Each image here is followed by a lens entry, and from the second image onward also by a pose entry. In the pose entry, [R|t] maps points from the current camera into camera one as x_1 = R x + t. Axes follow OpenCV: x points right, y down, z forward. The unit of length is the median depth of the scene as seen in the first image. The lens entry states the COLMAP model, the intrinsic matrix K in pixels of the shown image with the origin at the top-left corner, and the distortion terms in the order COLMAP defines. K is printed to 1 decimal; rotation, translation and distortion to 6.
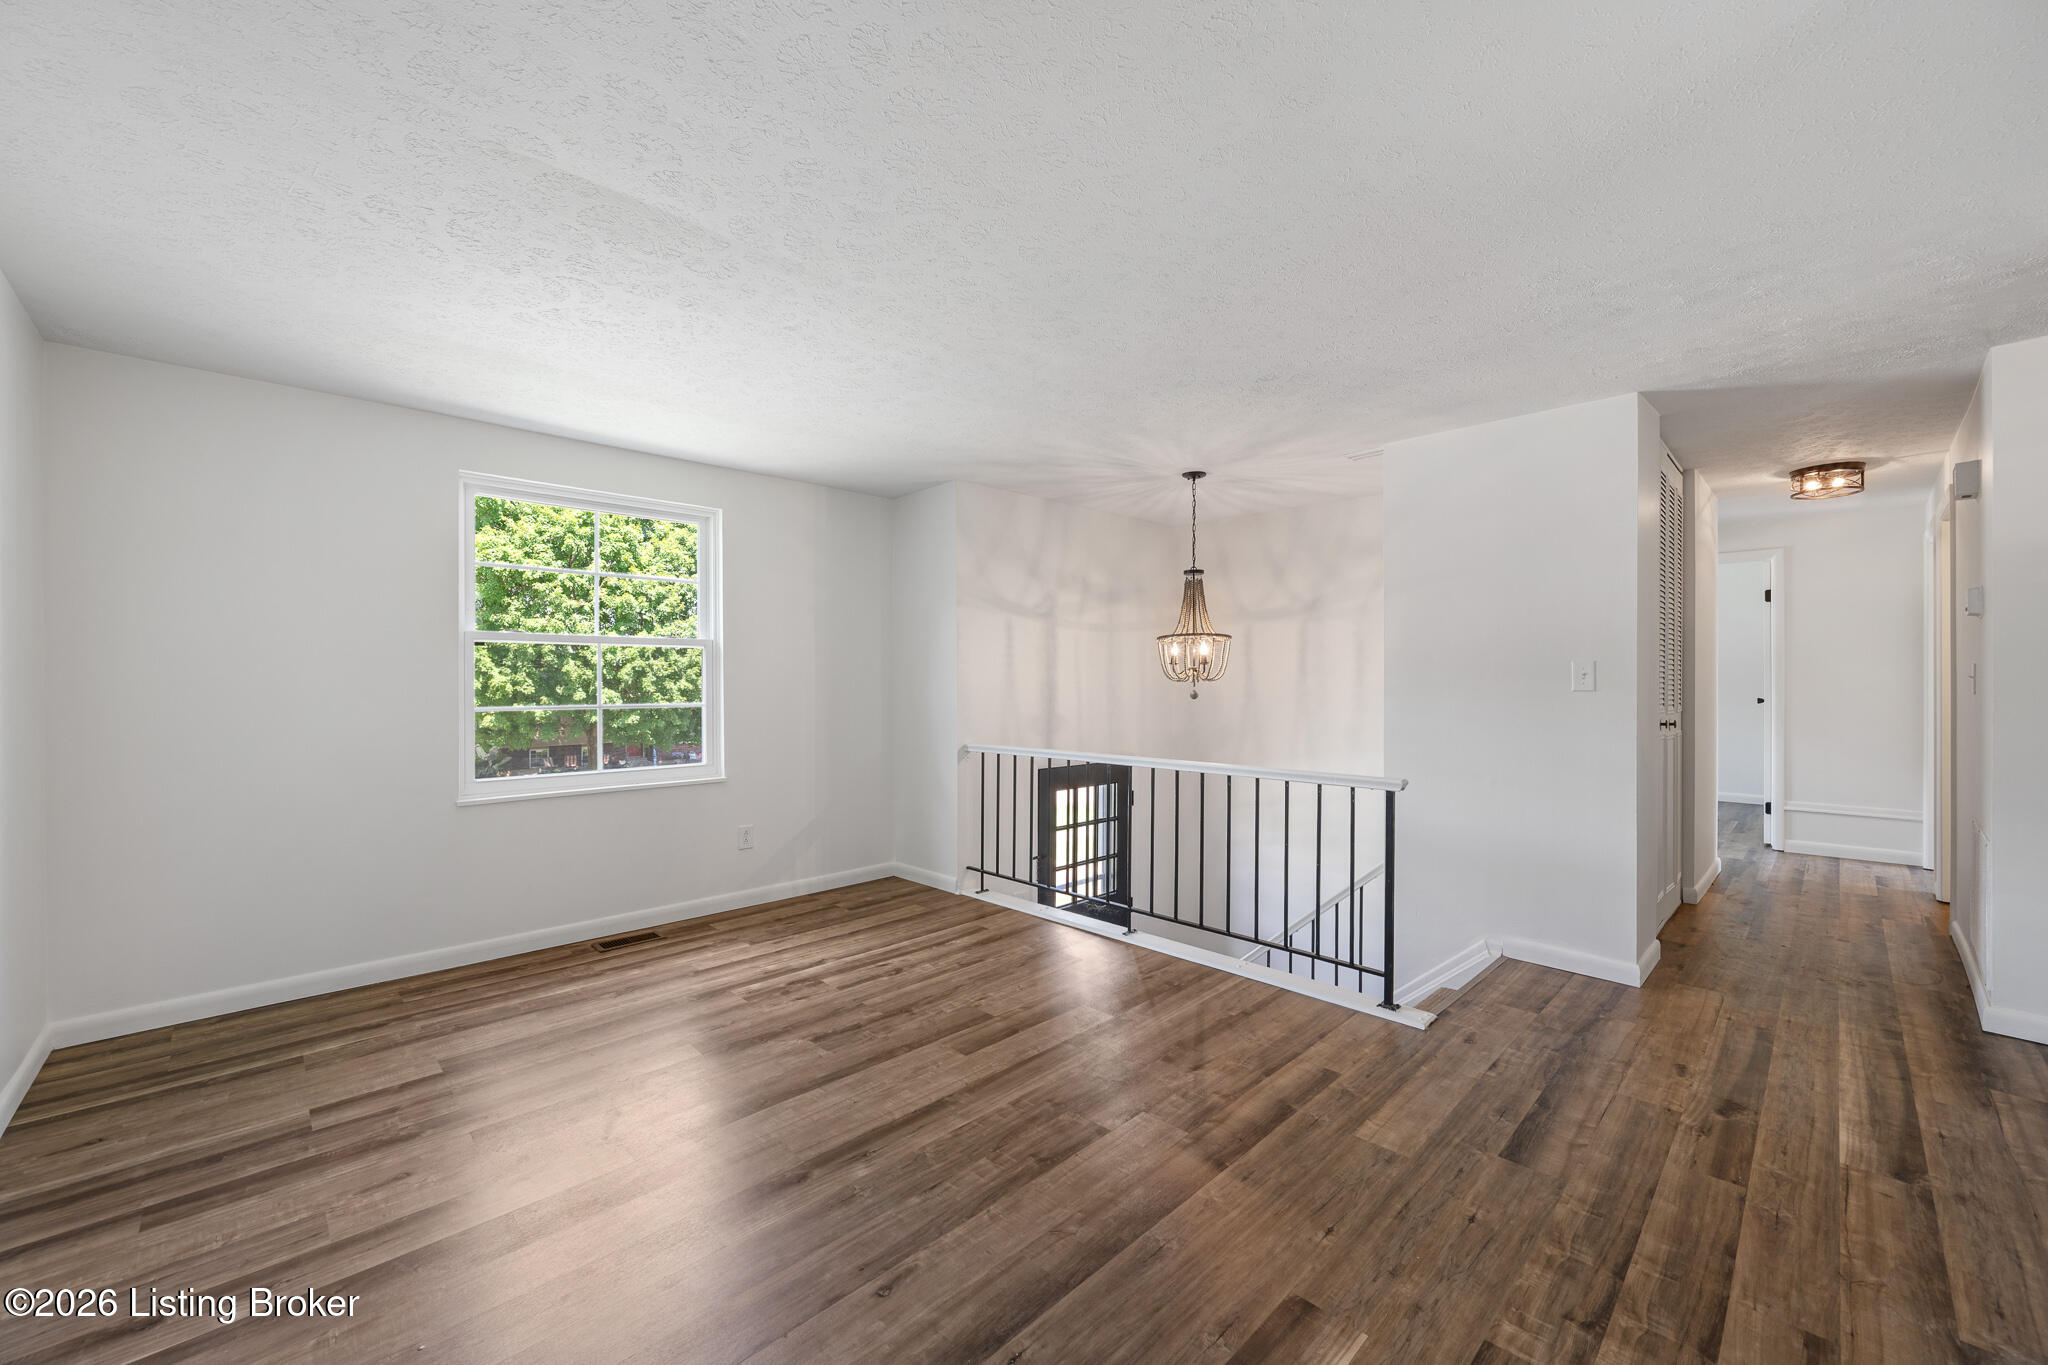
lens RADIAL K [[795.9, 0, 1022.4], [0, 795.9, 678.5], [0, 0, 1]] dist [0.002835, 0.000269]
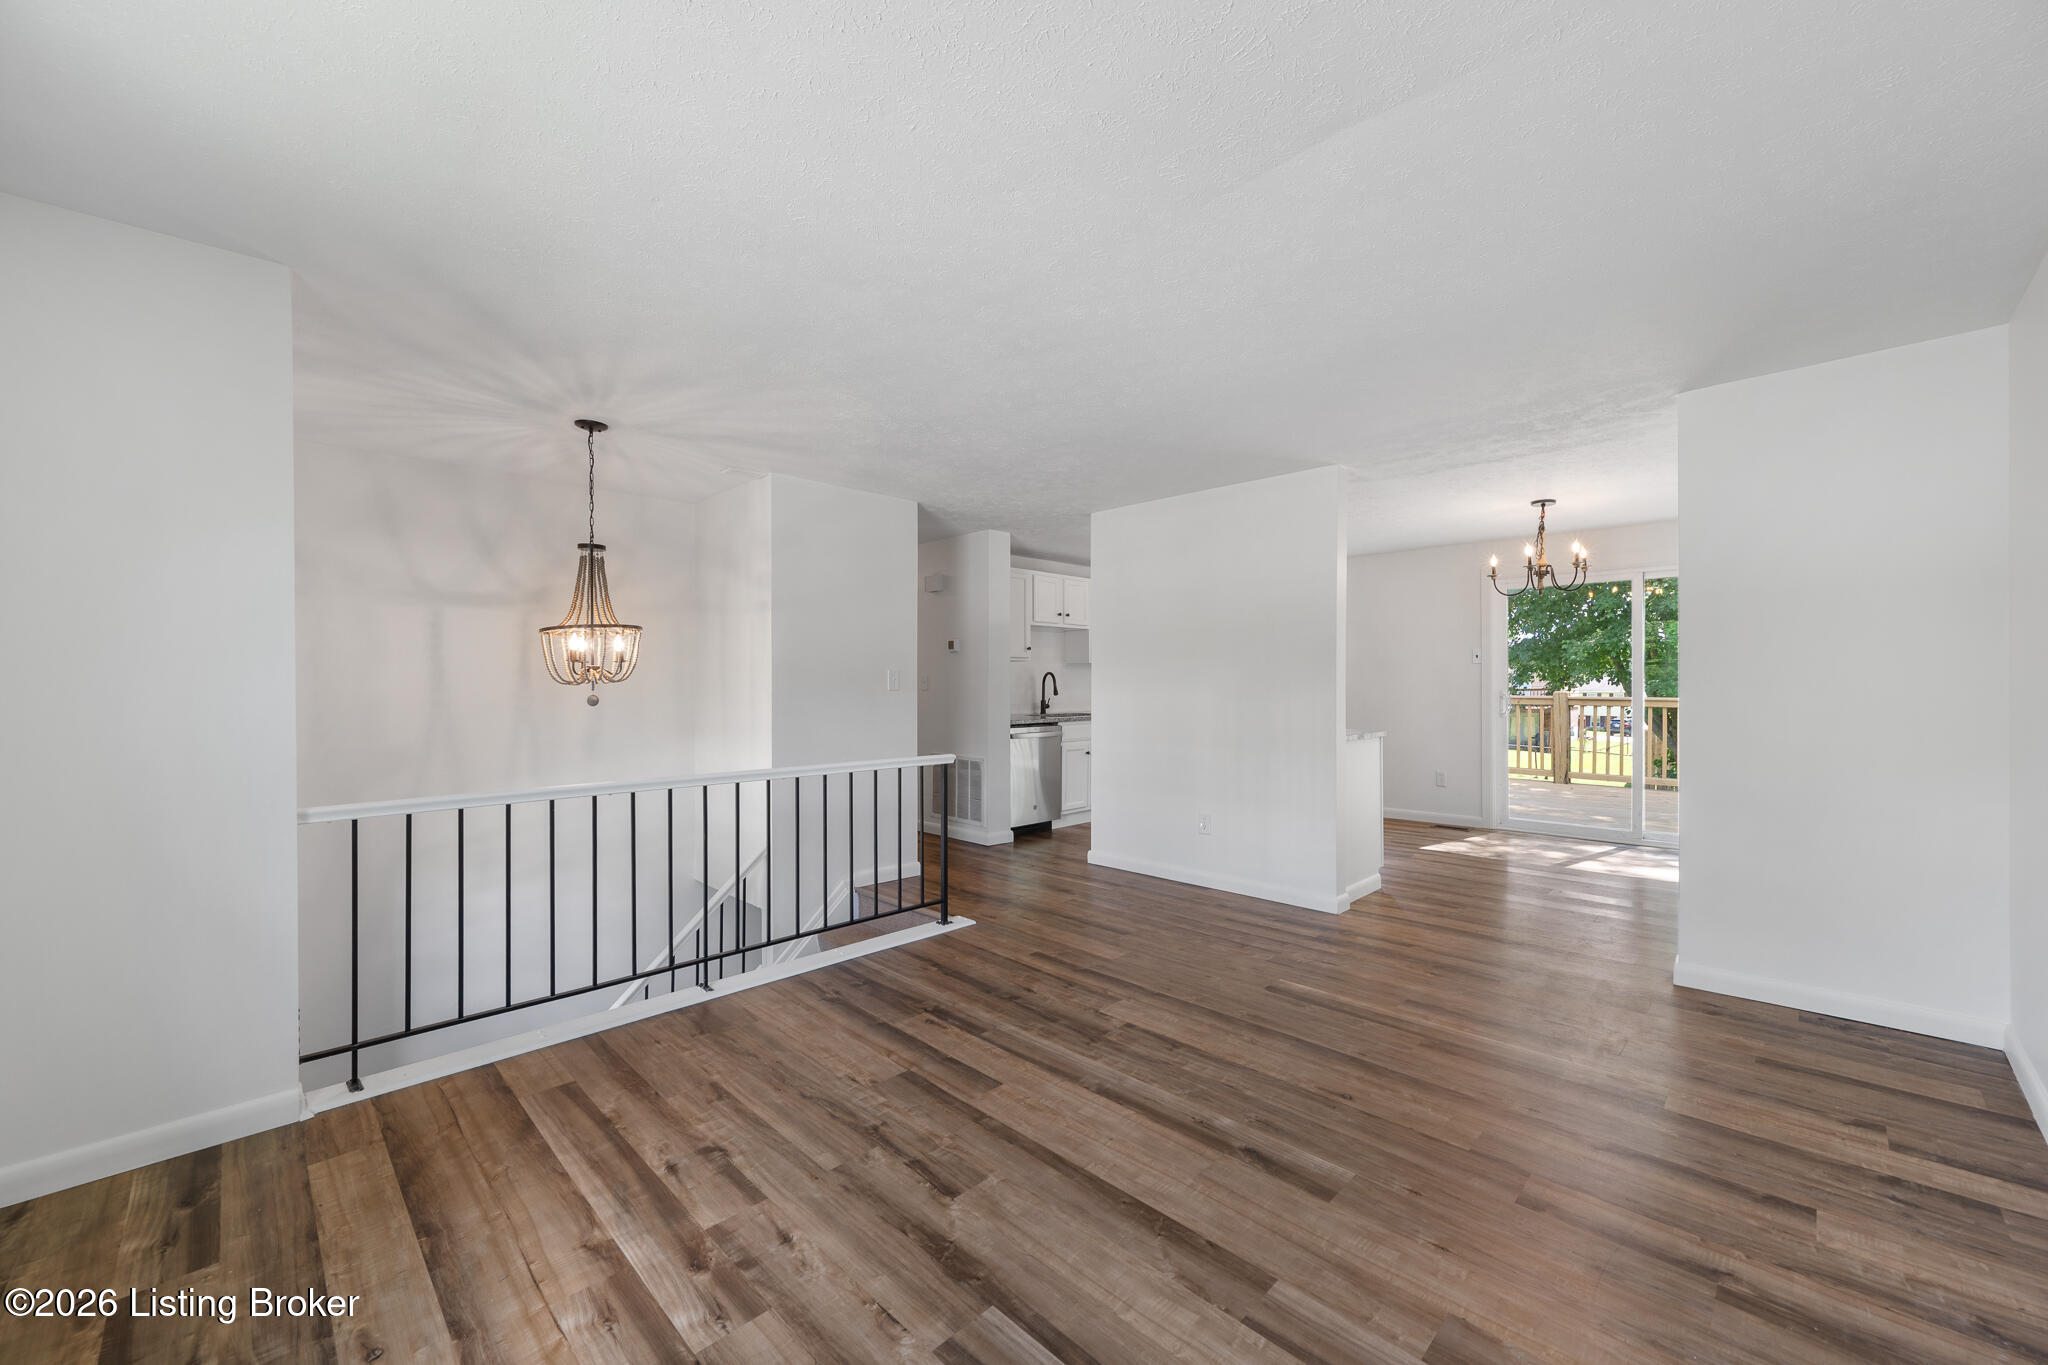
lens RADIAL K [[793.1, 0, 1017.6], [0, 793.1, 684.4], [0, 0, 1]] dist [0.000025, -0.000023]
pose [[-0.005987, -0.001880, 0.999980, -0.636924], [-0.005567, 0.999983, 0.001847, 0.000450], [-0.999967, -0.005556, -0.005998, 0.628268]]
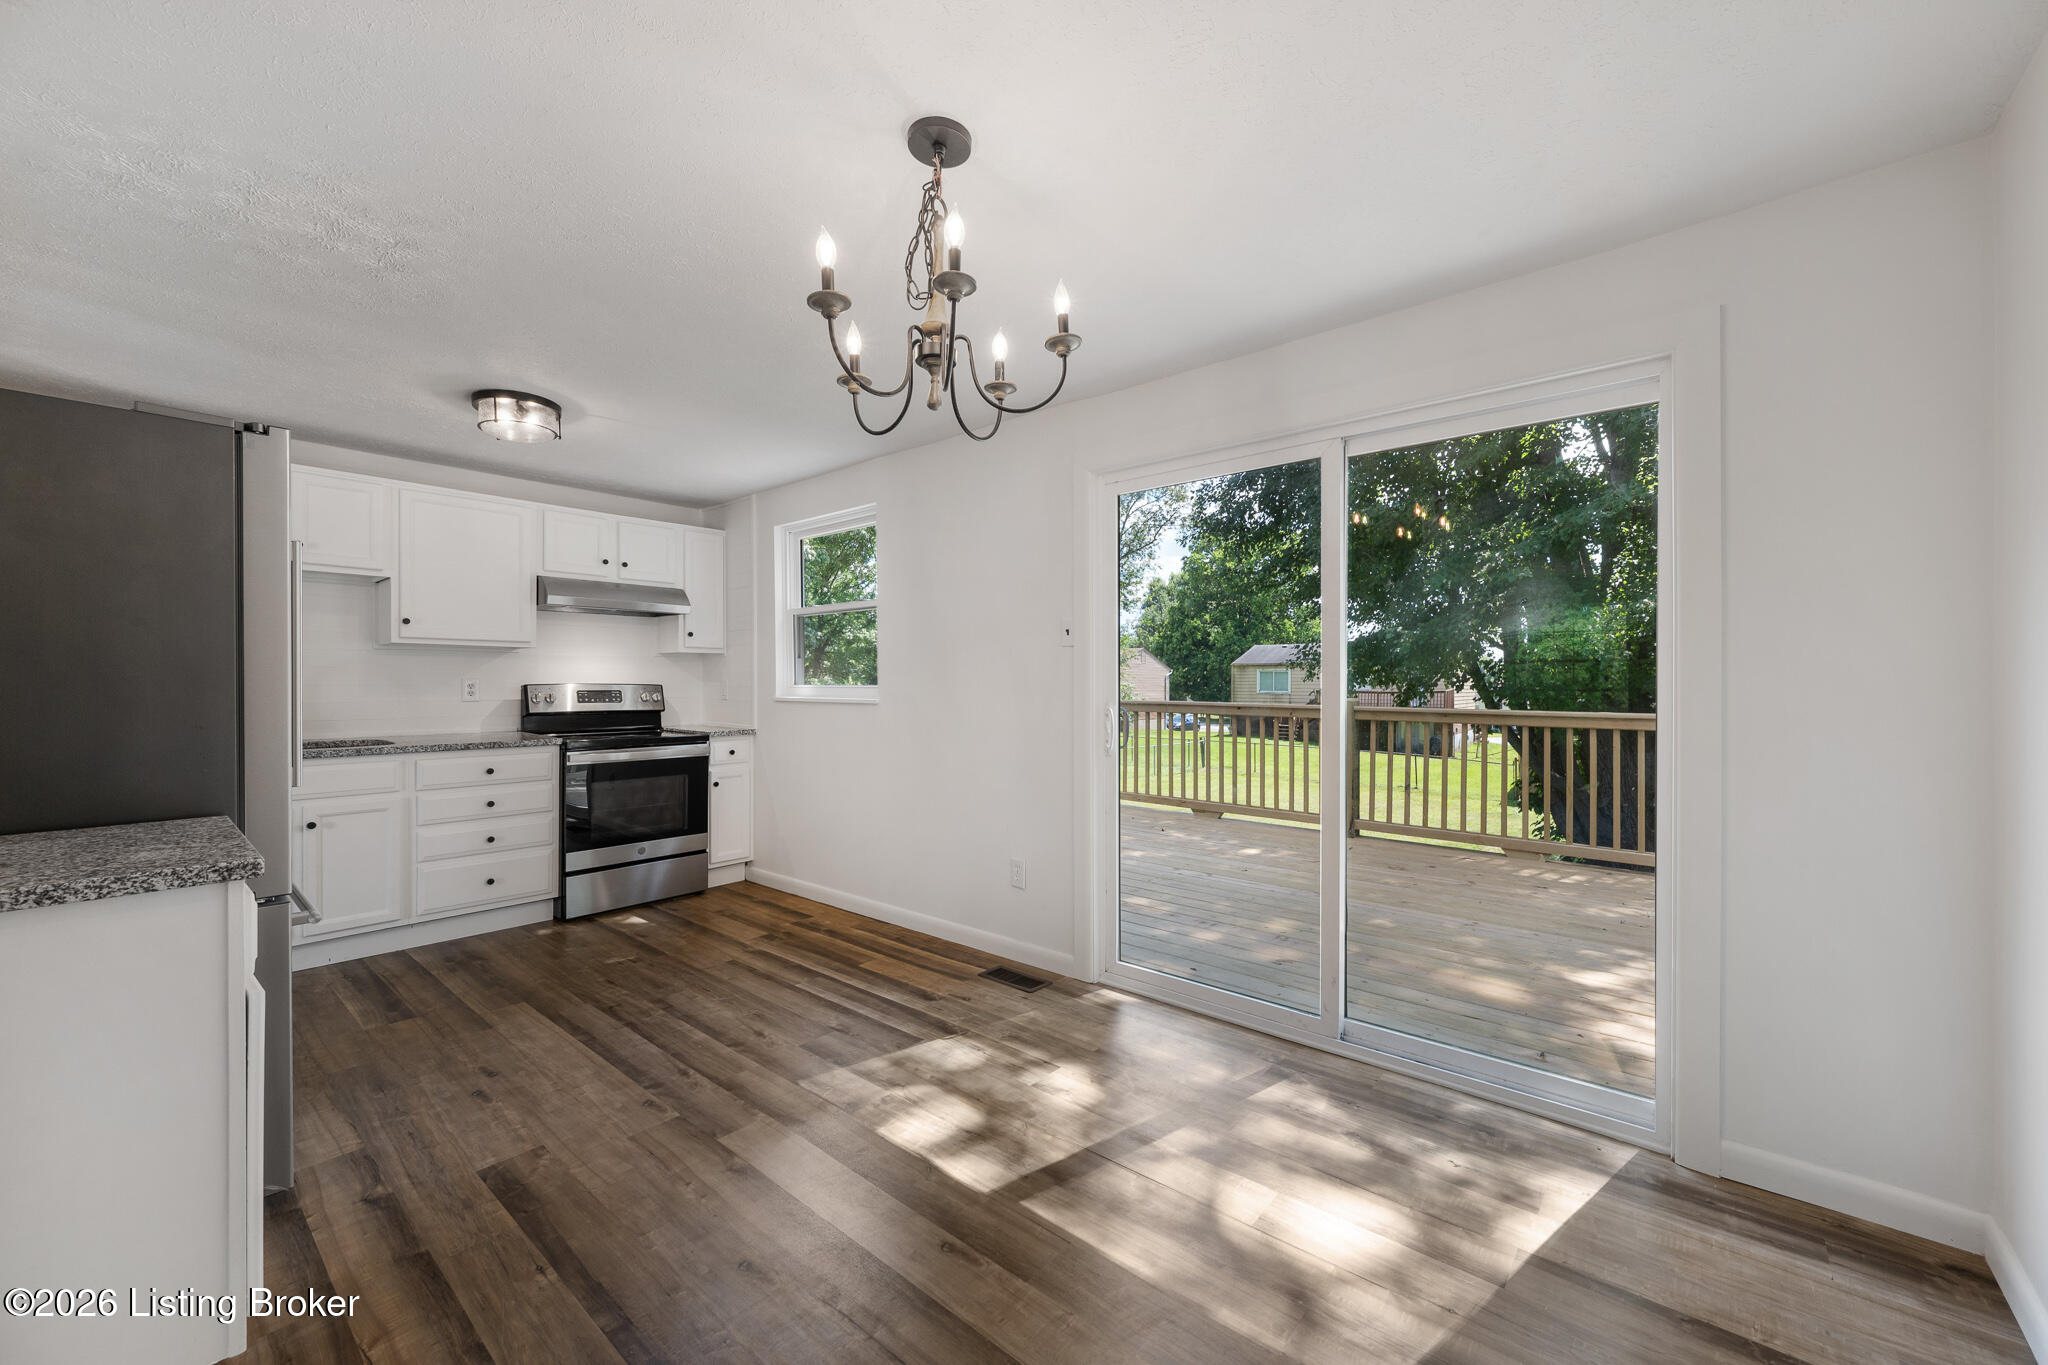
lens RADIAL K [[795.9, 0, 1022.4], [0, 795.9, 678.5], [0, 0, 1]] dist [0.002835, 0.000269]
pose [[-0.084446, 0.004941, 0.996416, 0.184830], [-0.007966, 0.999952, -0.005634, -0.005701], [-0.996396, -0.008413, -0.084403, -0.212504]]
